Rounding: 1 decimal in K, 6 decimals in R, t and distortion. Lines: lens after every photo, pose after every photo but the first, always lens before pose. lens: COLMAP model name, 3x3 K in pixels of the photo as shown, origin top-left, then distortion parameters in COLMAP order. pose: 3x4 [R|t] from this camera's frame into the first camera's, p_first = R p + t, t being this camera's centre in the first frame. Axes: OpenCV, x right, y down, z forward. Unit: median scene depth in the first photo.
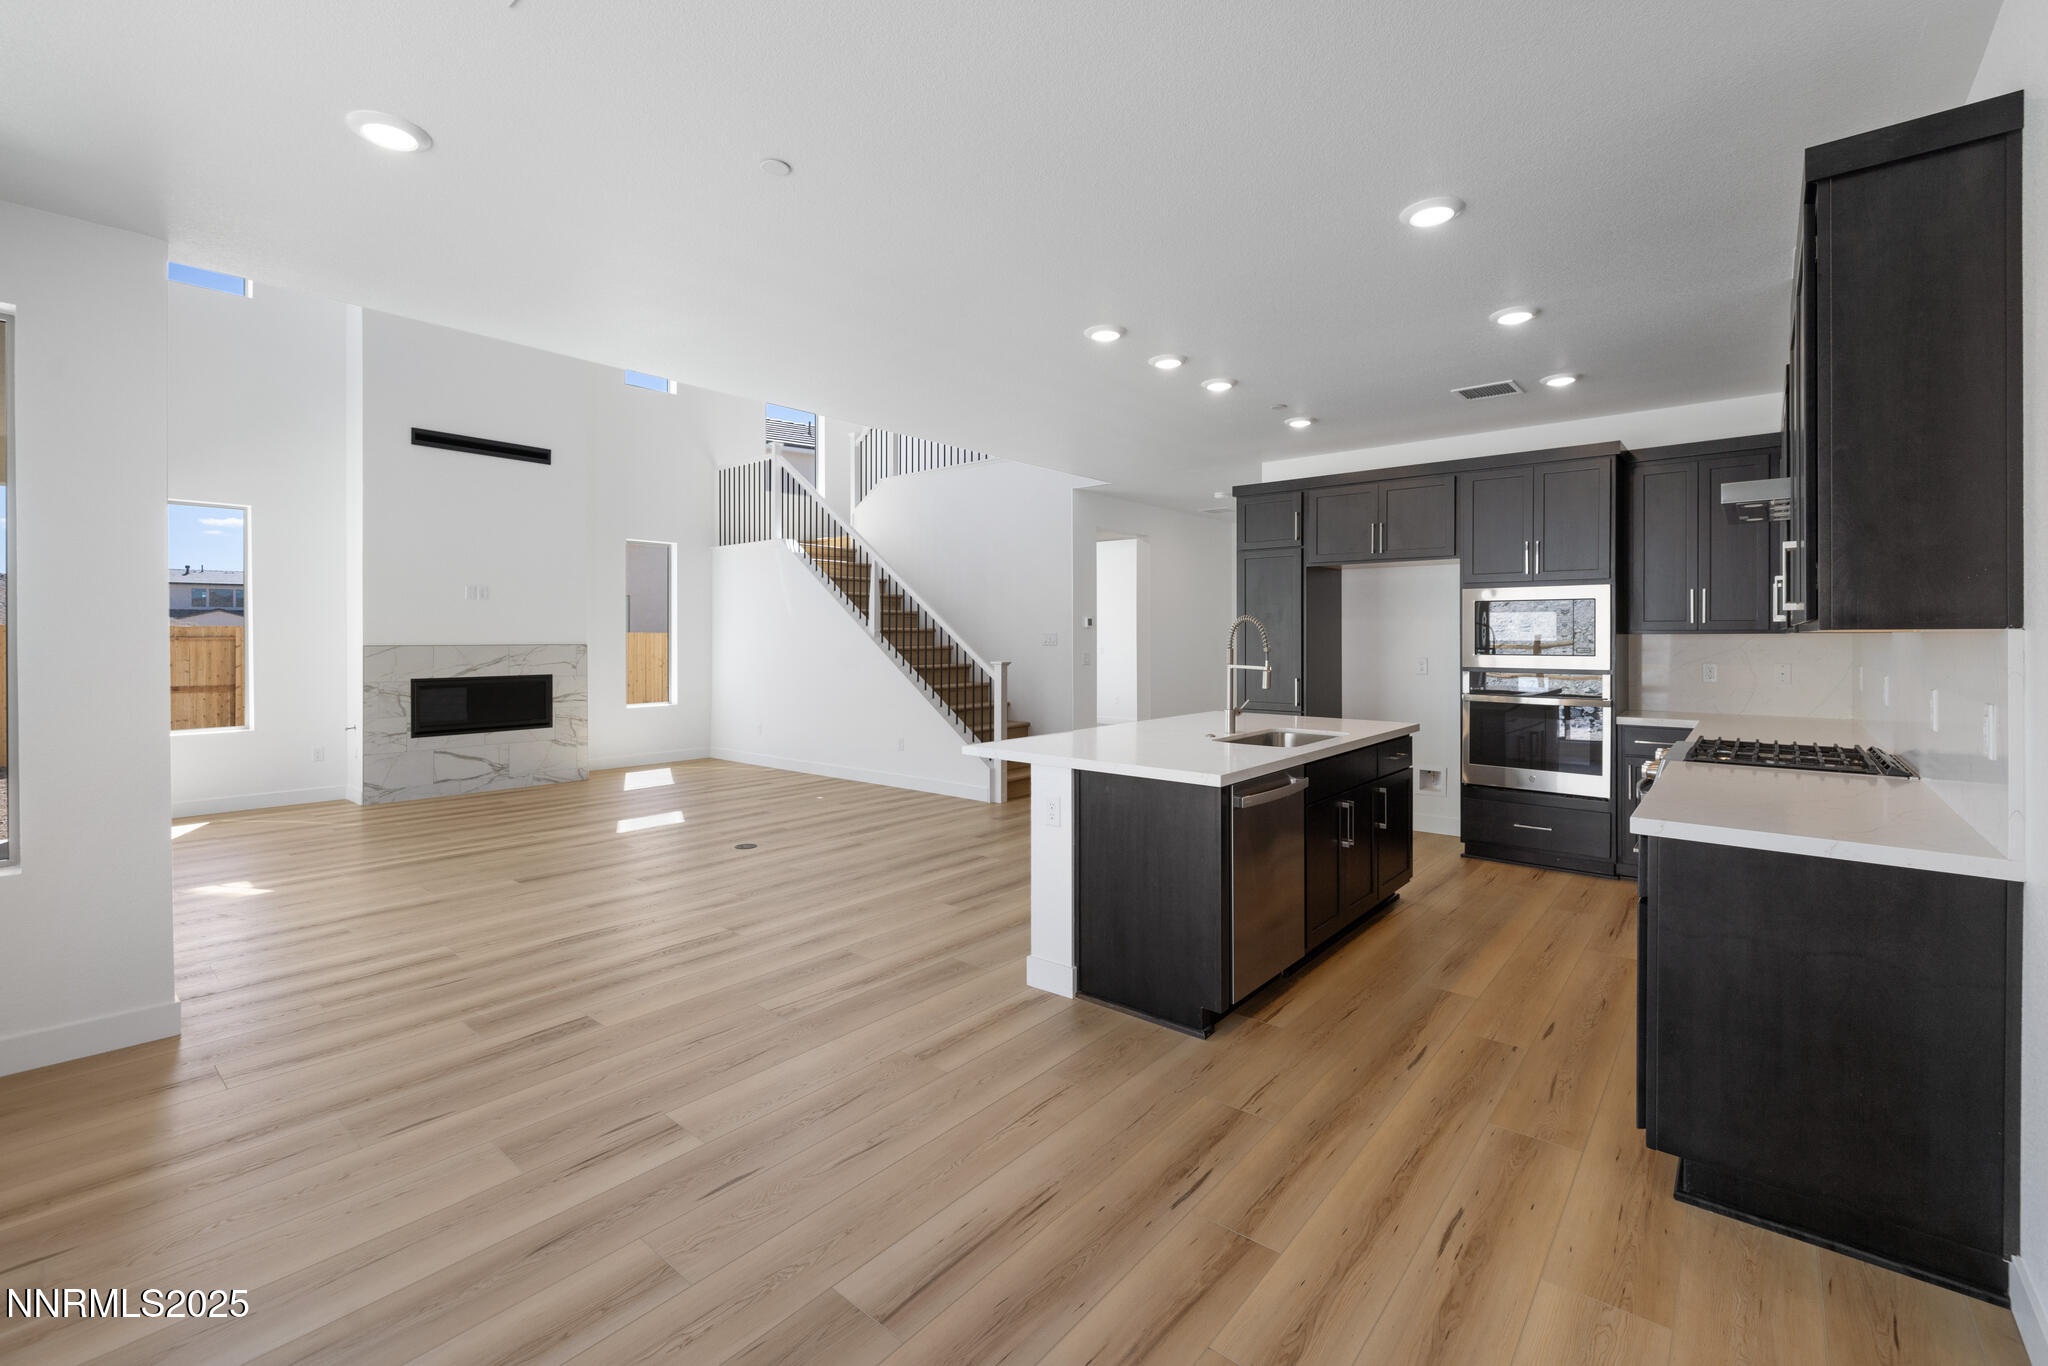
lens RADIAL K [[884.0, 0, 1015.1], [0, 884.0, 642.0], [0, 0, 1]] dist [0.001434, 0.000122]
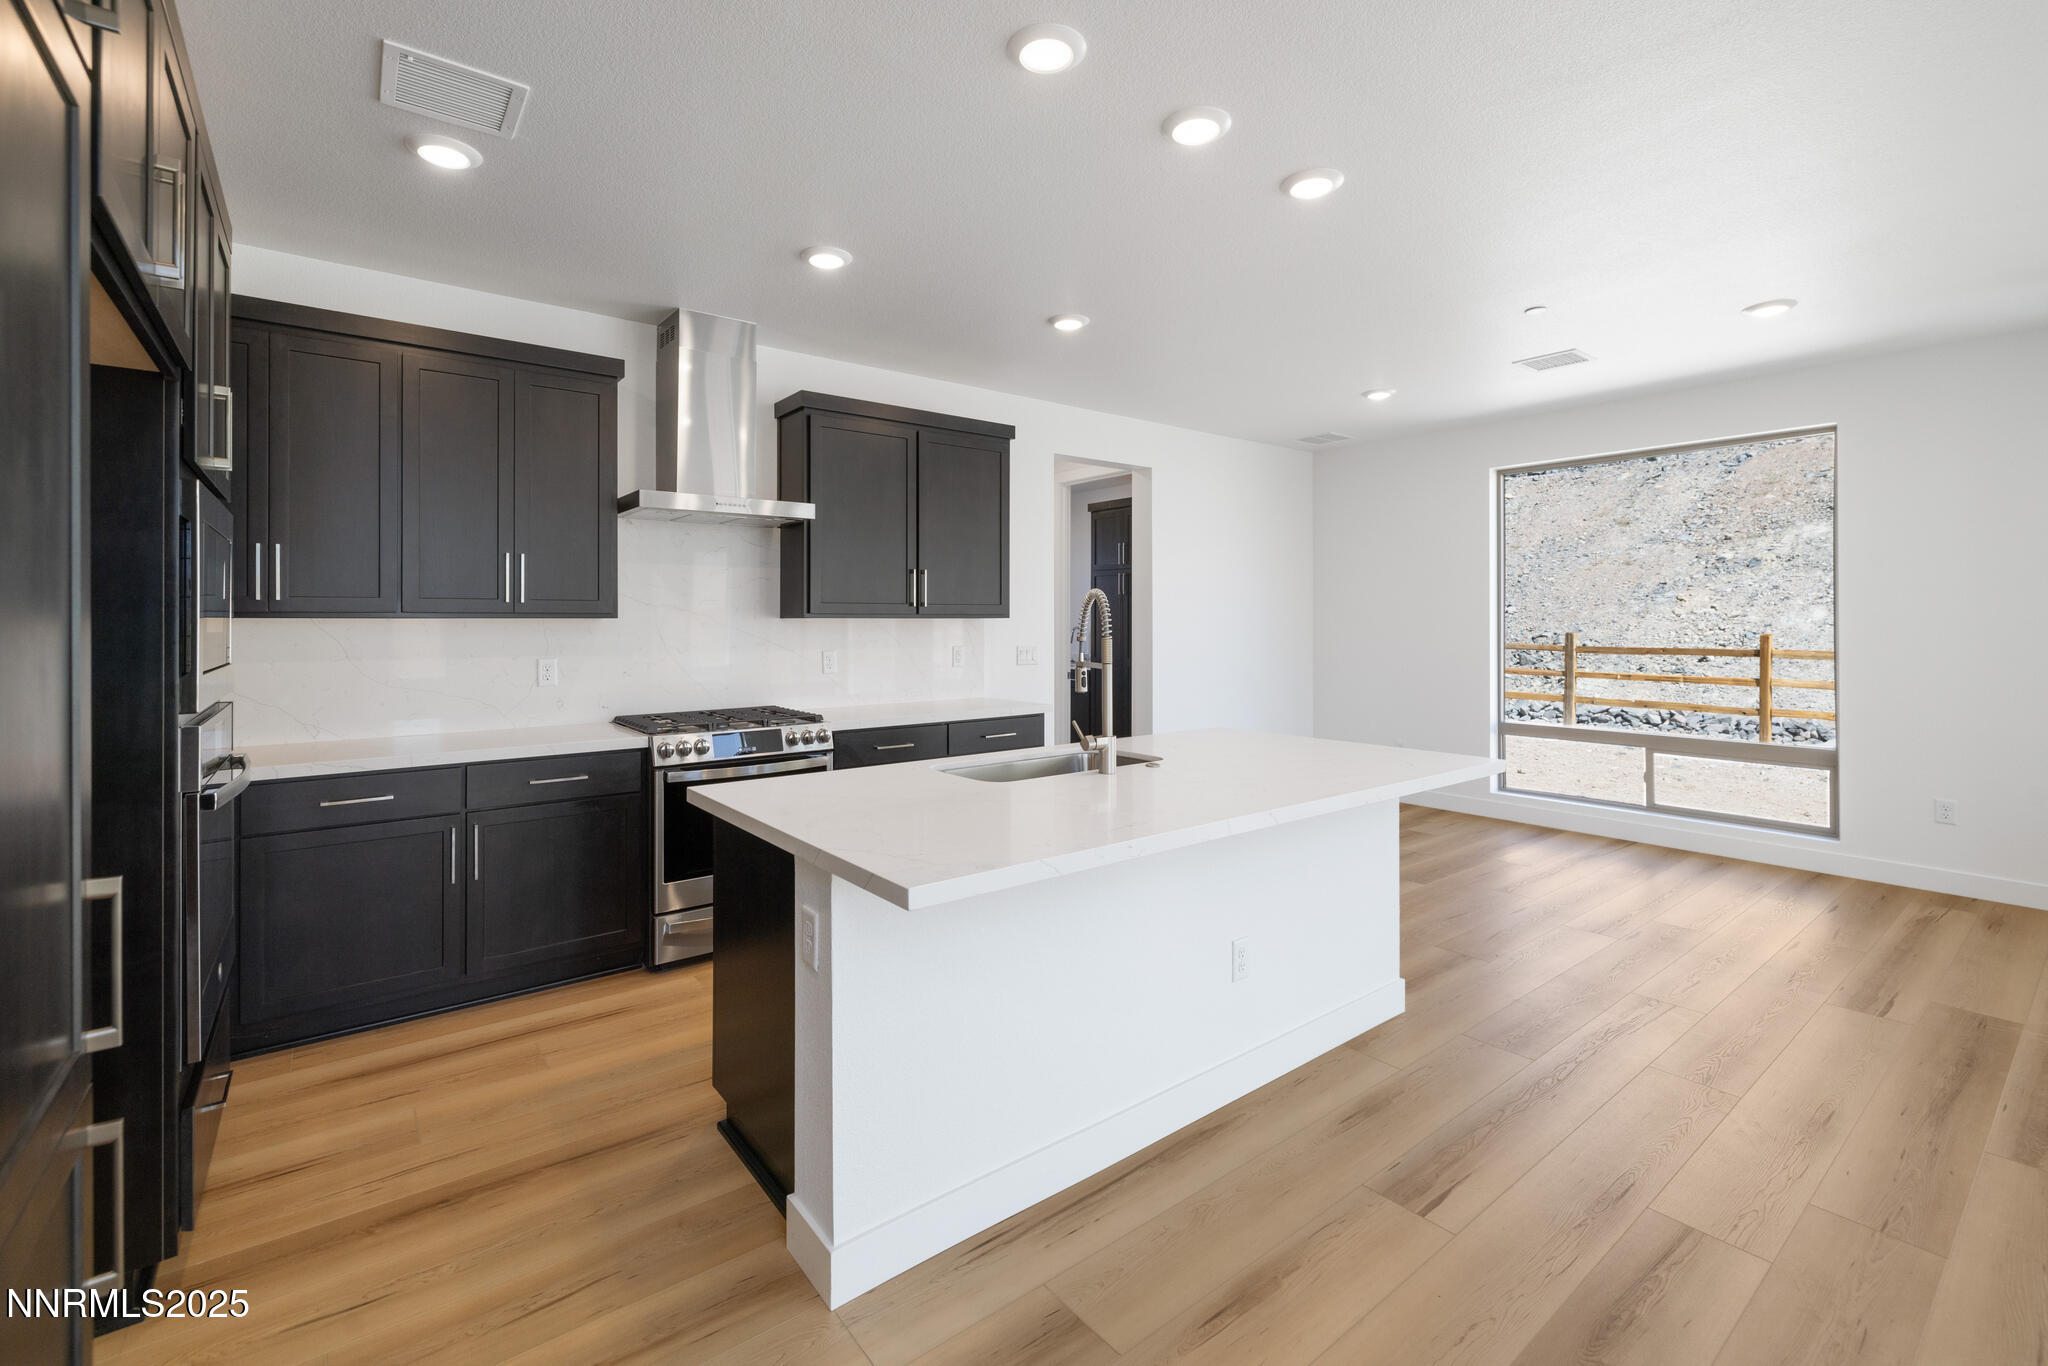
lens RADIAL K [[881.9, 0, 1018.6], [0, 881.9, 623.9], [0, 0, 1]] dist [0.000370, -0.000122]
pose [[-0.978873, -0.001004, 0.204465, 0.141404], [0.001317, 0.999936, 0.011217, -0.008042], [-0.204464, 0.011249, -0.978810, 1.290936]]
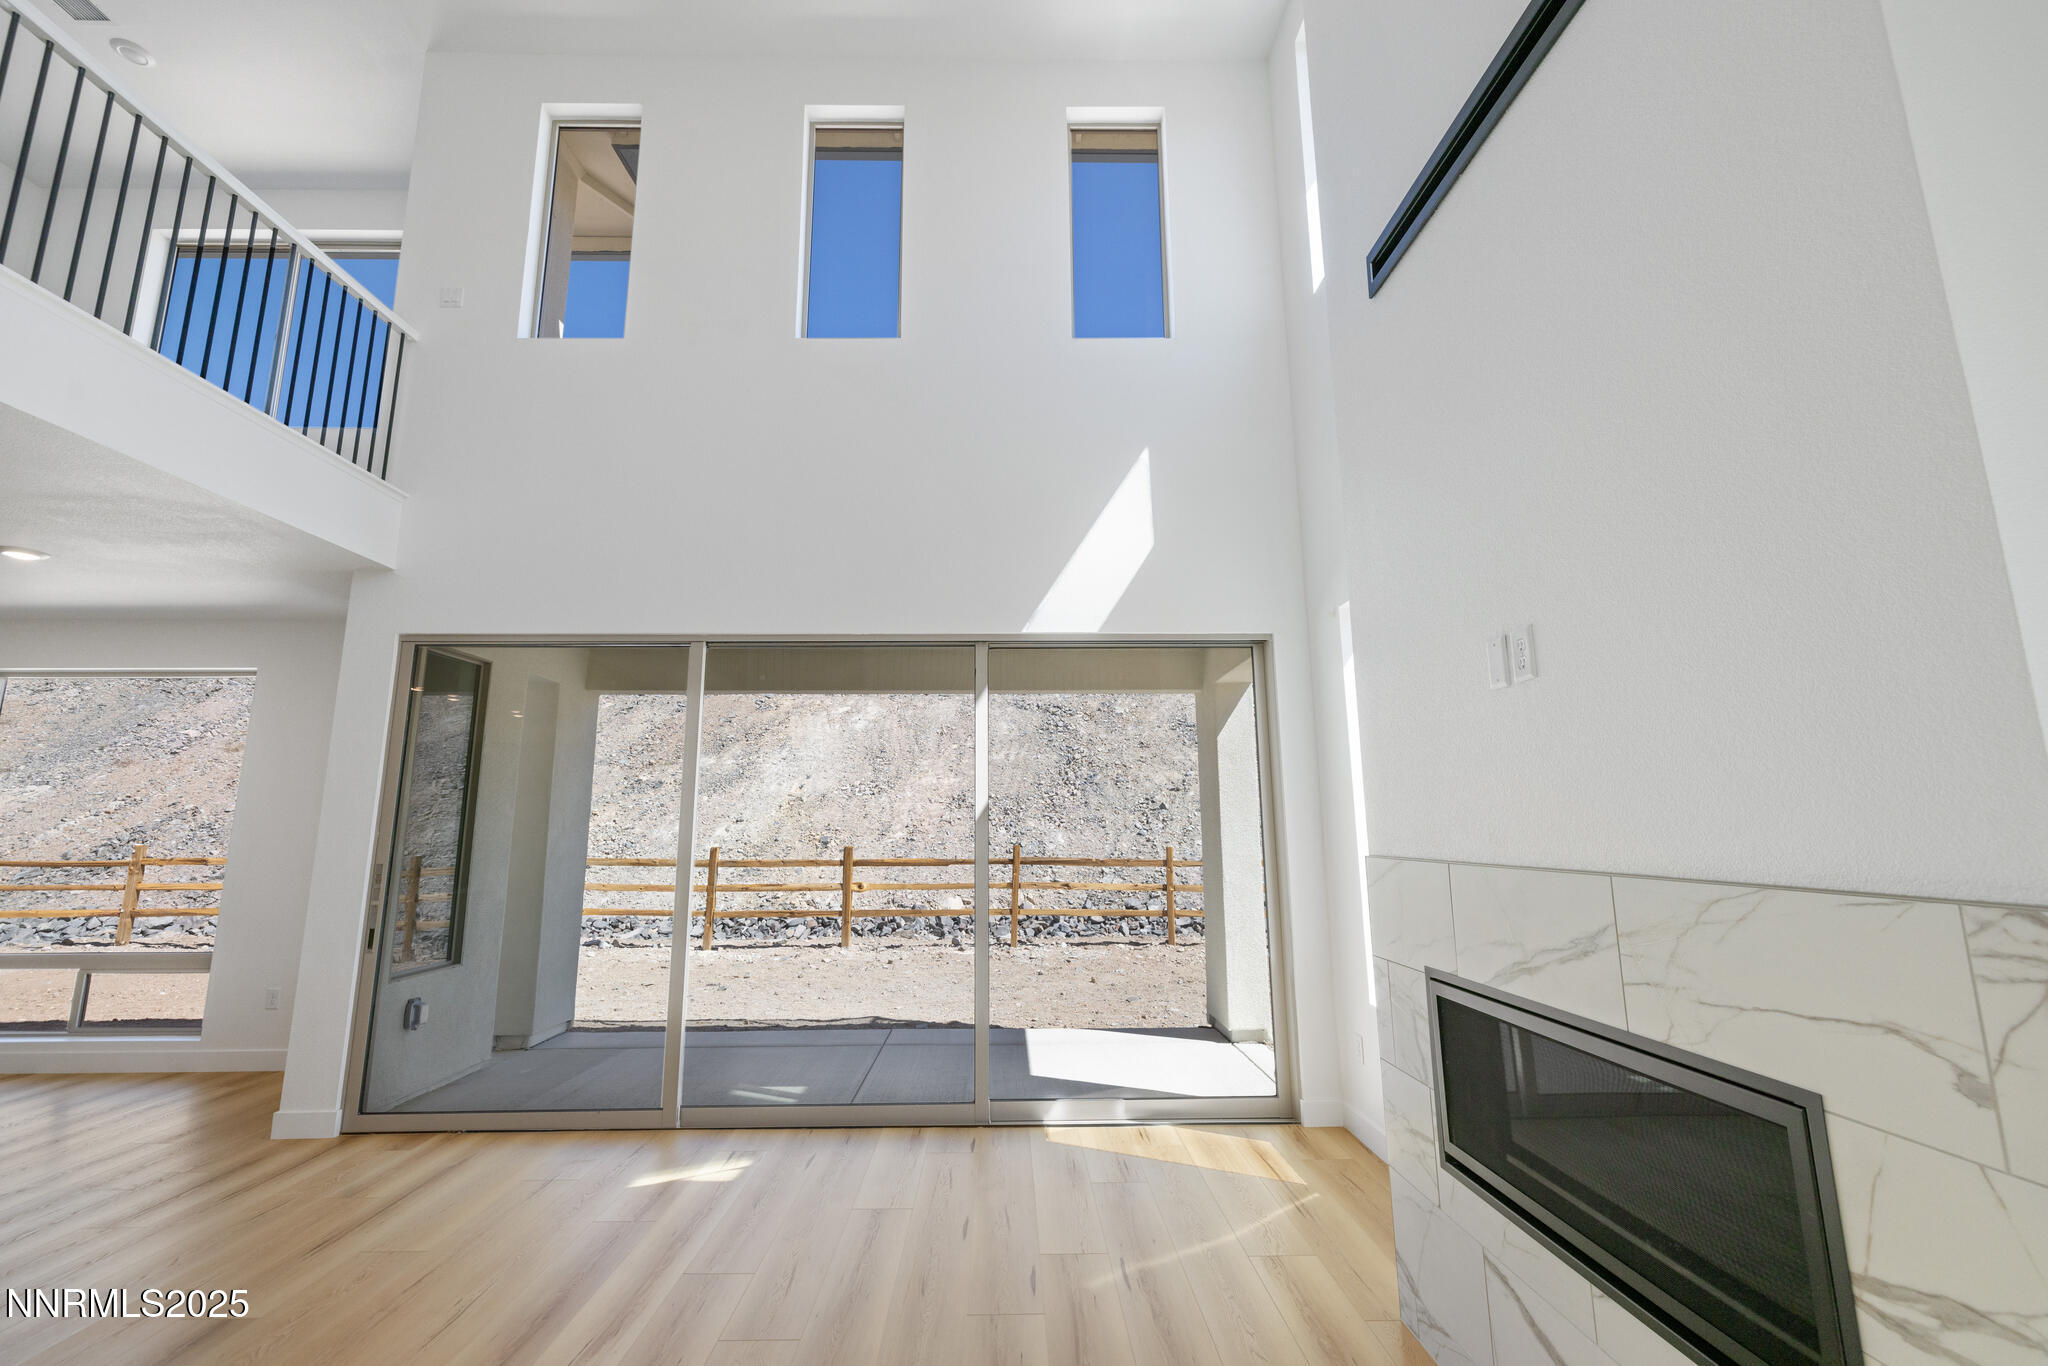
lens RADIAL K [[858.3, 0, 1016.5], [0, 858.3, 673.7], [0, 0, 1]] dist [-0.001403, 0.000011]
pose [[-0.751920, -0.114551, -0.649226, -0.507588], [0.000038, 0.984781, -0.173801, -0.012195], [0.659255, -0.130708, -0.740472, 1.620882]]
